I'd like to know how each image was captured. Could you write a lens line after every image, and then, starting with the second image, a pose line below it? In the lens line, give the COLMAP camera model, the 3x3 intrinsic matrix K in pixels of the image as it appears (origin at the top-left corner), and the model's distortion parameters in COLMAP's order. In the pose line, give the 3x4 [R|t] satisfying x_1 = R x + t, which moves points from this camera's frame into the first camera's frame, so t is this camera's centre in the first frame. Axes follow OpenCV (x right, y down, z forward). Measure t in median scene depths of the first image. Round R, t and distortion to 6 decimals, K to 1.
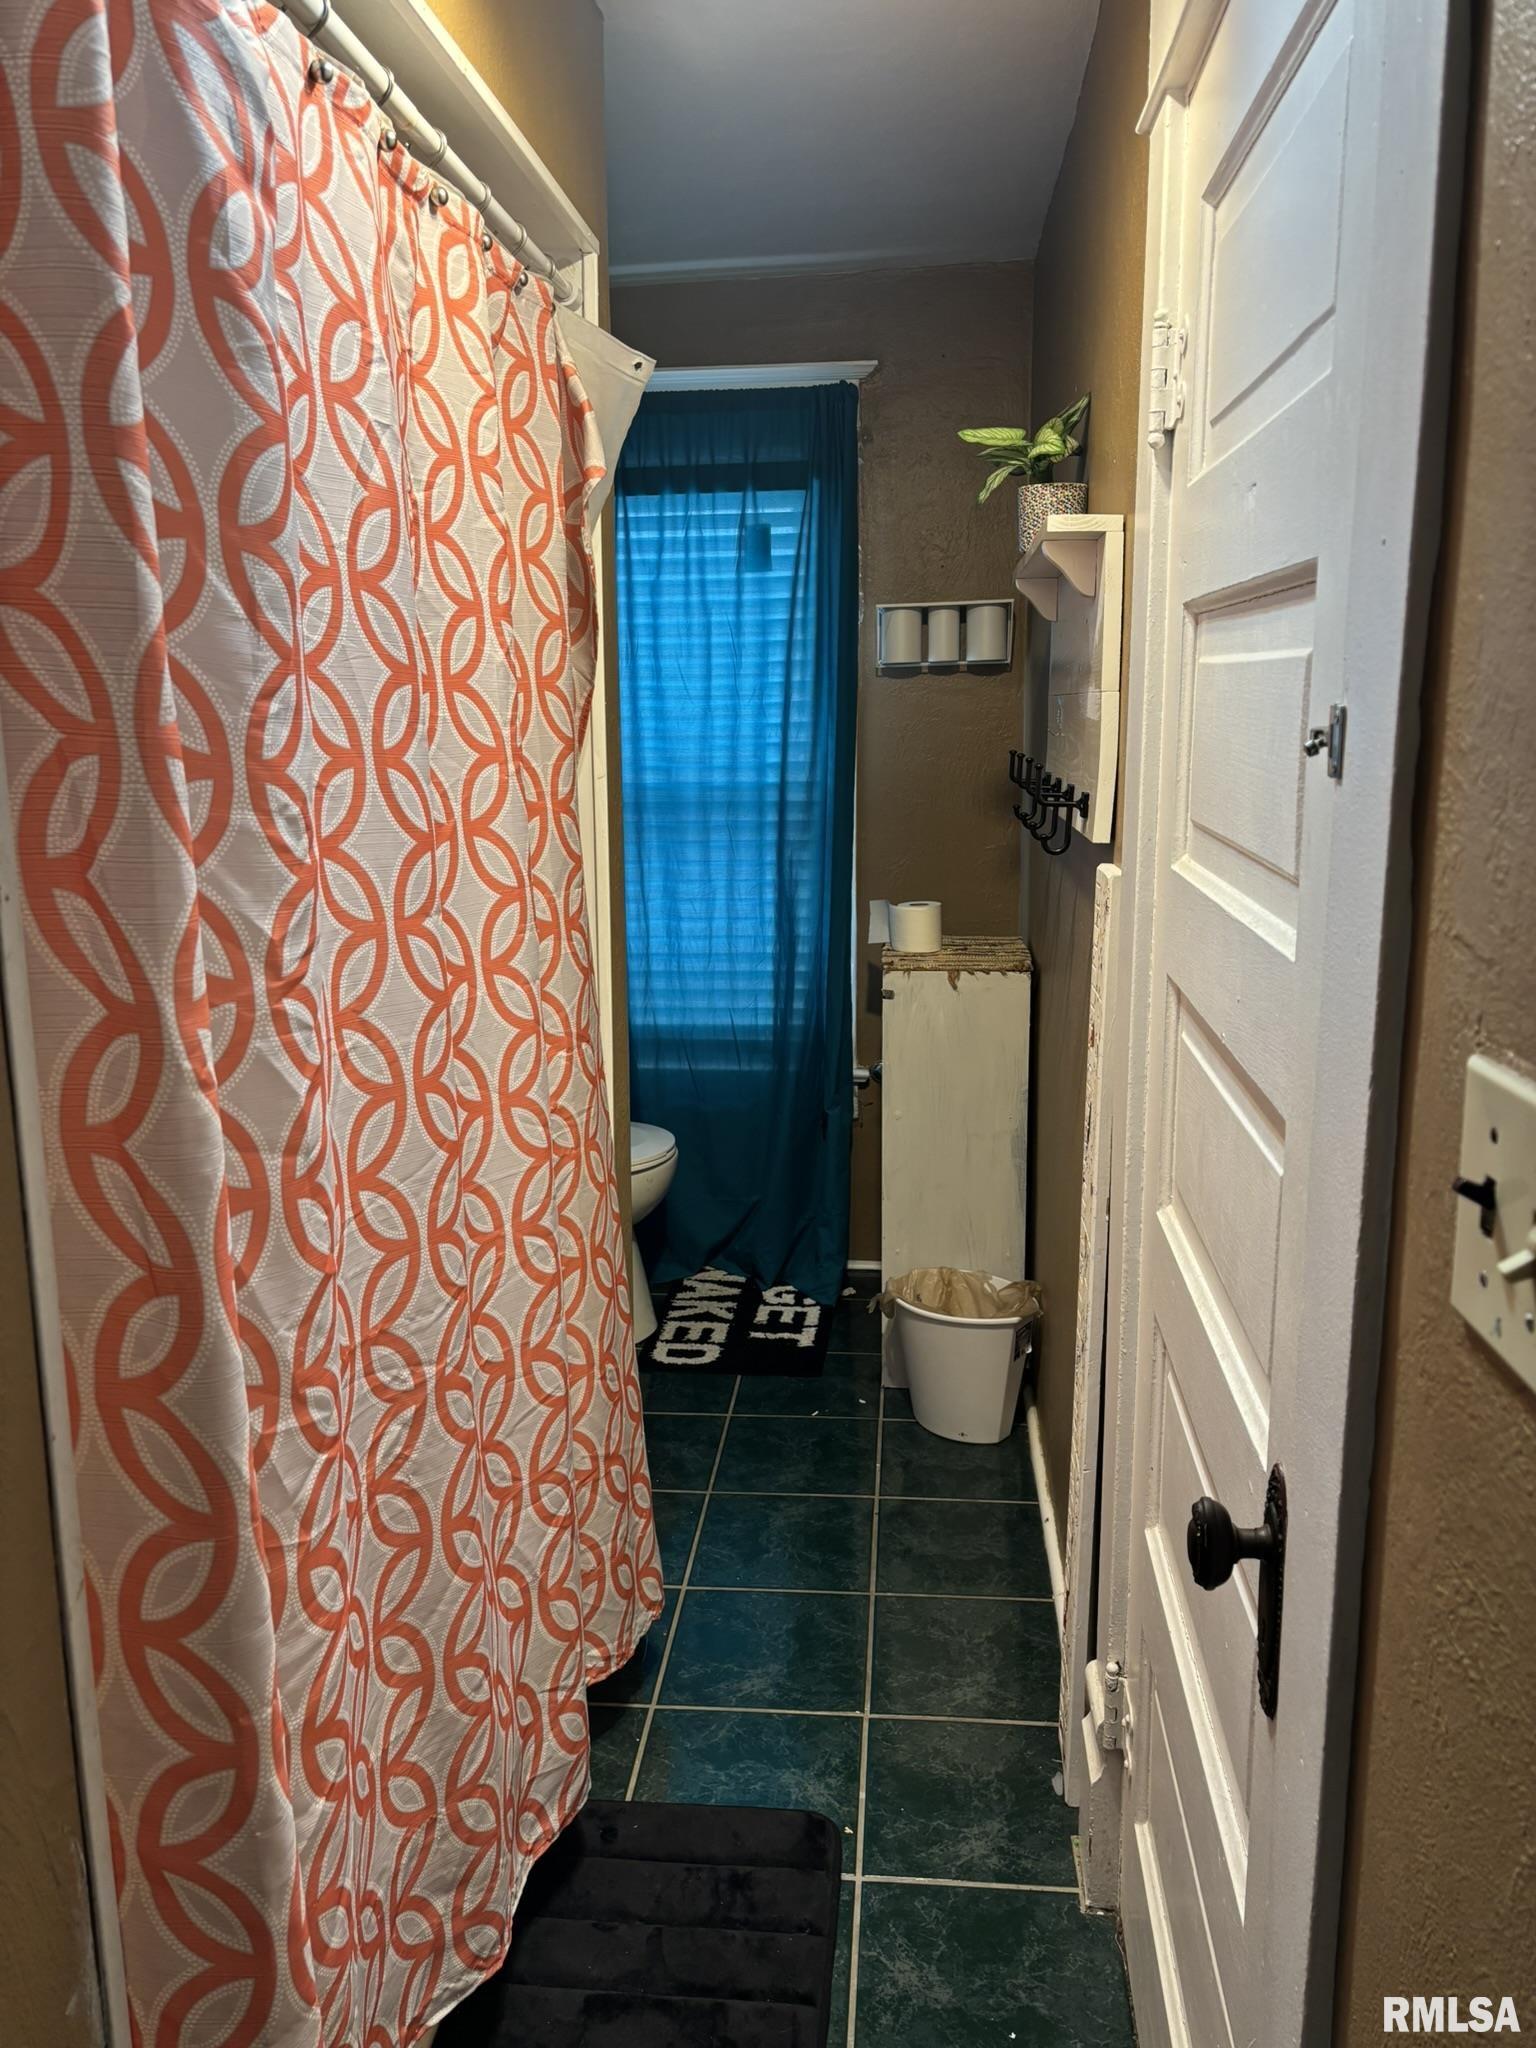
lens RADIAL K [[1555.6, 0, 767.3], [0, 1555.6, 1022.8], [0, 0, 1]] dist [-0.000582, 0.000164]
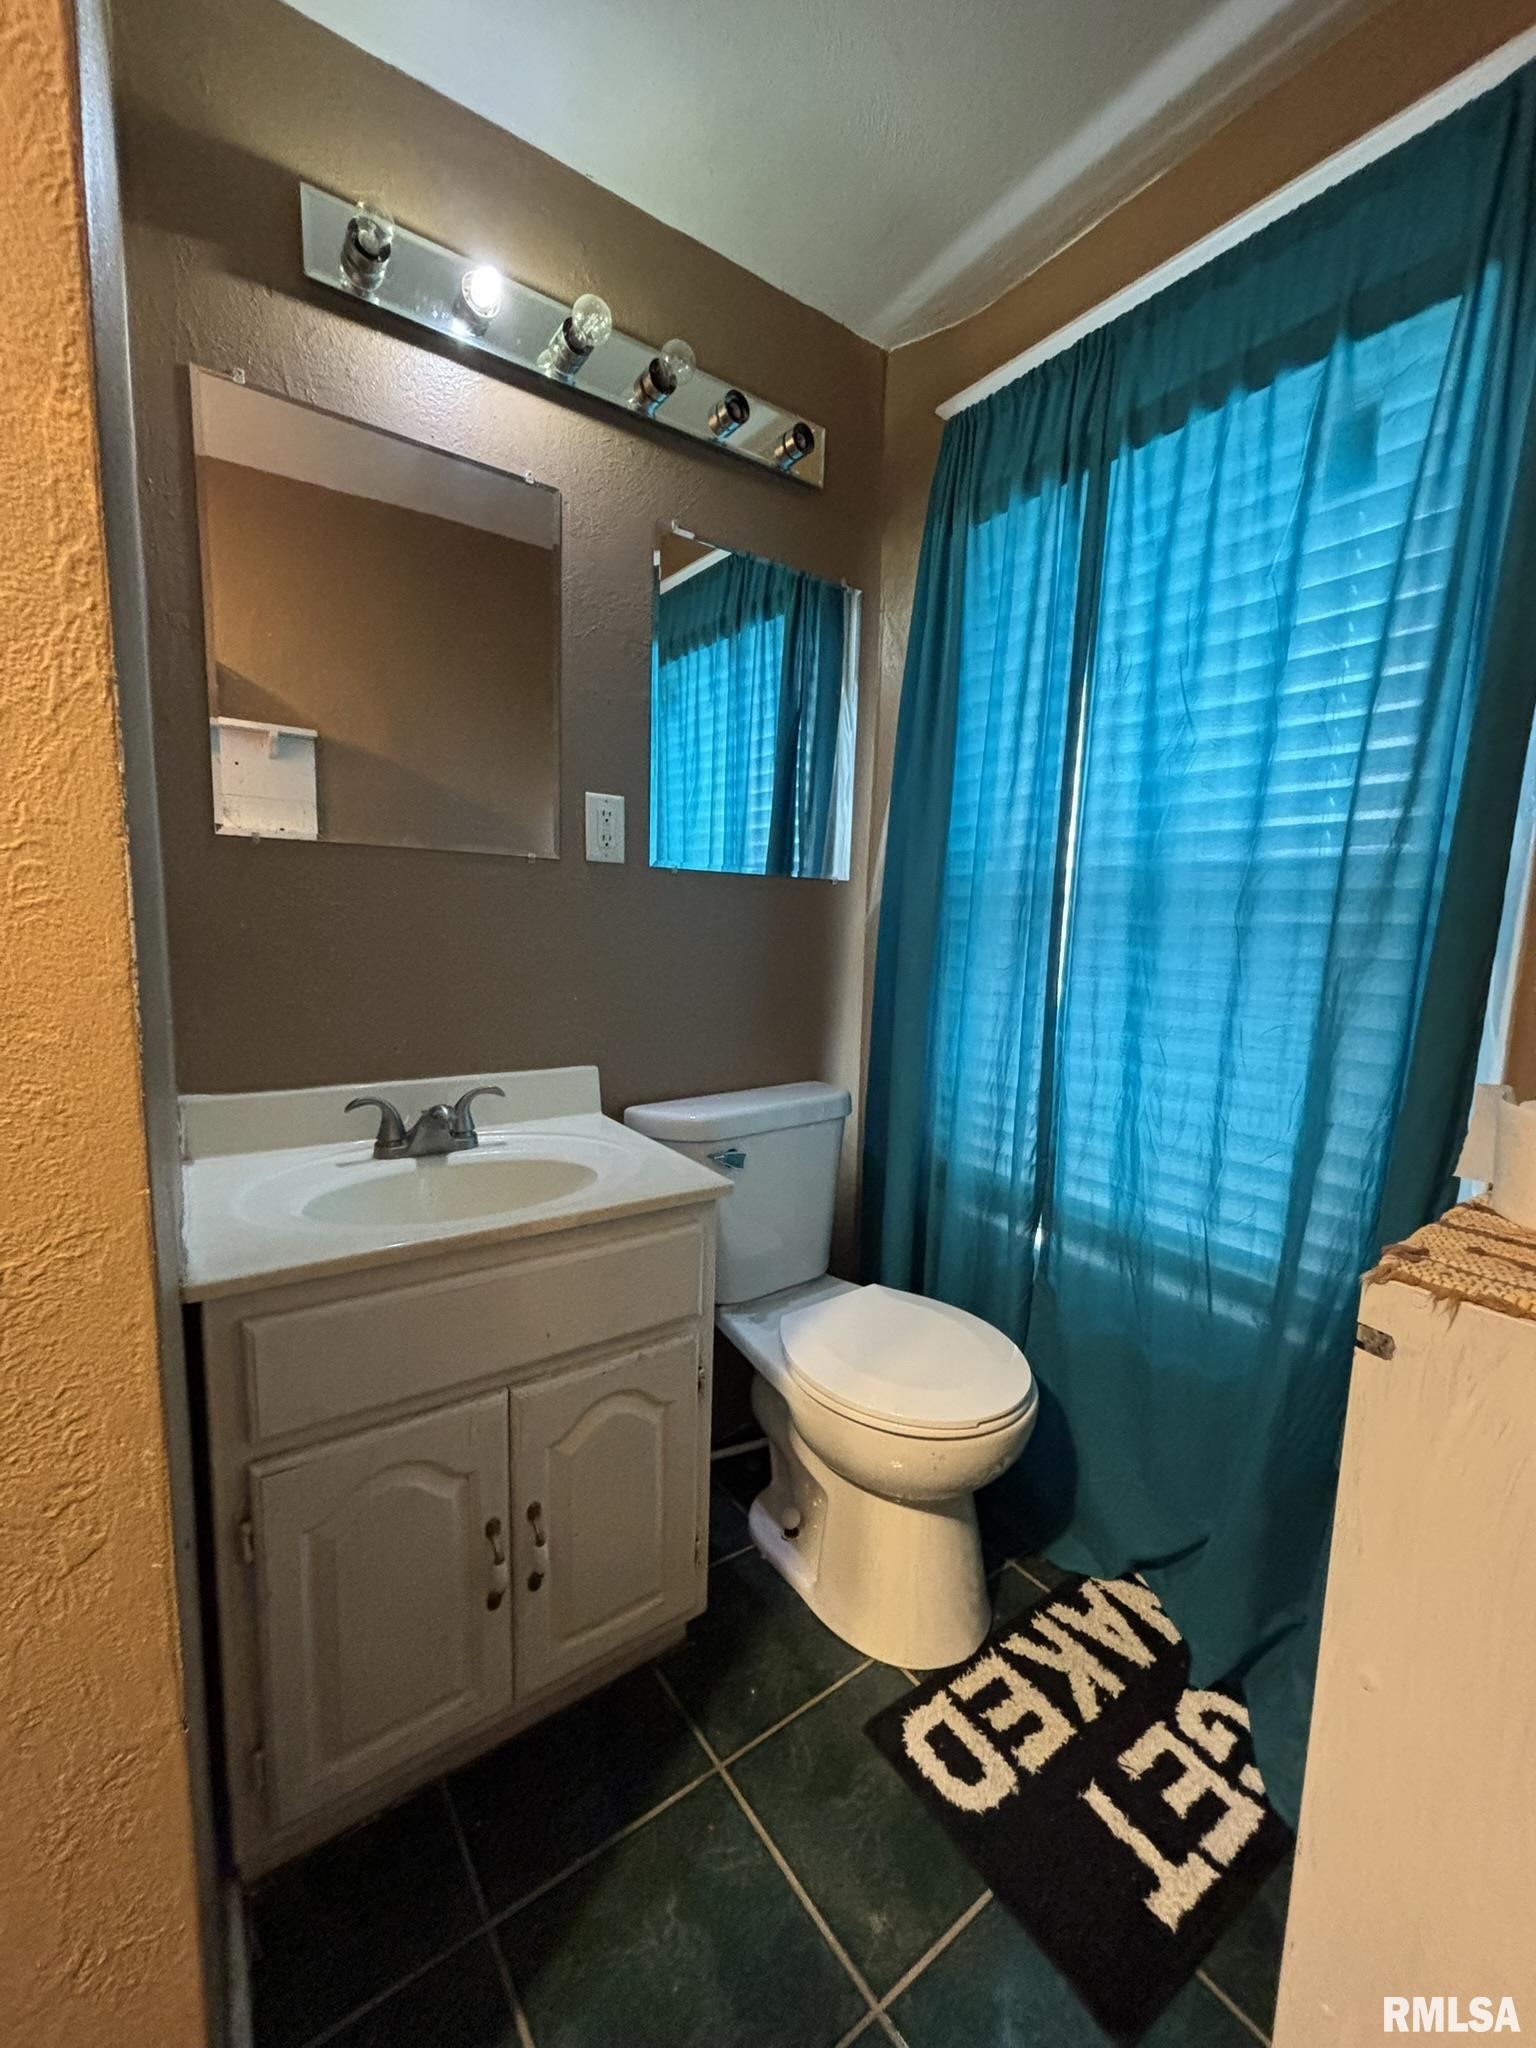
lens RADIAL K [[824.0, 0, 767.9], [0, 824.0, 1015.8], [0, 0, 1]] dist [0.000507, -0.000226]
pose [[0.656541, 0.117918, -0.745017, 0.102523], [-0.182984, 0.983100, -0.005654, -0.056743], [0.731759, 0.140038, 0.667022, 0.653284]]
